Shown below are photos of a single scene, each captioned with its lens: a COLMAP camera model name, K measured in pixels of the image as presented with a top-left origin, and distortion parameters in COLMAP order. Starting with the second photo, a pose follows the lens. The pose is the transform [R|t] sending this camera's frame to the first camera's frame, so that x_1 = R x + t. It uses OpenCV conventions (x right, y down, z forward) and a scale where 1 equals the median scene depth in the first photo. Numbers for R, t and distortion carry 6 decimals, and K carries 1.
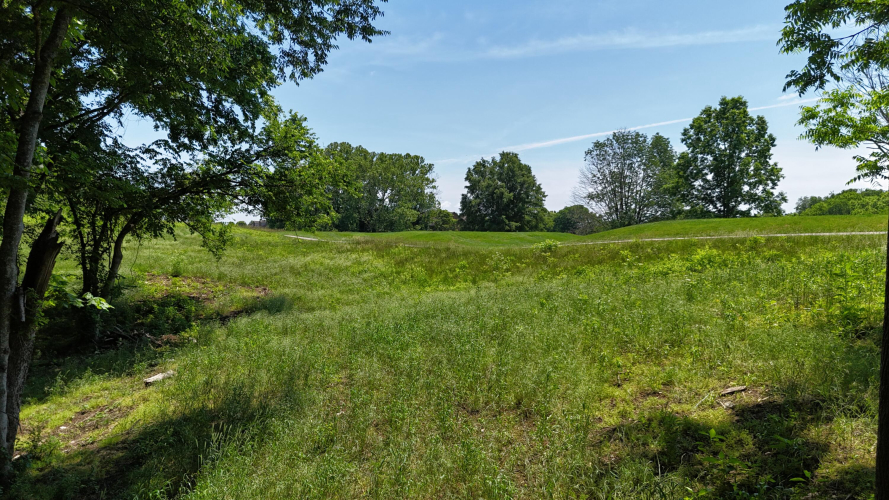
lens RADIAL K [[643.6, 0, 444.5], [0, 643.6, 250.0], [0, 0, 1]] dist [0.139942, 0.000071]
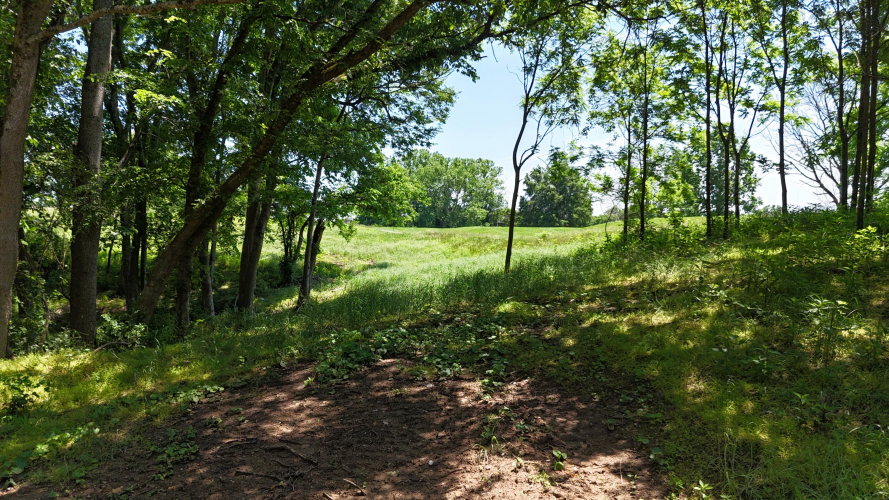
lens RADIAL K [[643.6, 0, 444.5], [0, 643.6, 250.0], [0, 0, 1]] dist [0.139942, 0.000071]
pose [[0.992640, 0.007391, -0.120874, 0.034239], [-0.006872, 0.999965, 0.004713, 0.008071], [0.120904, -0.003848, 0.992657, -0.202290]]
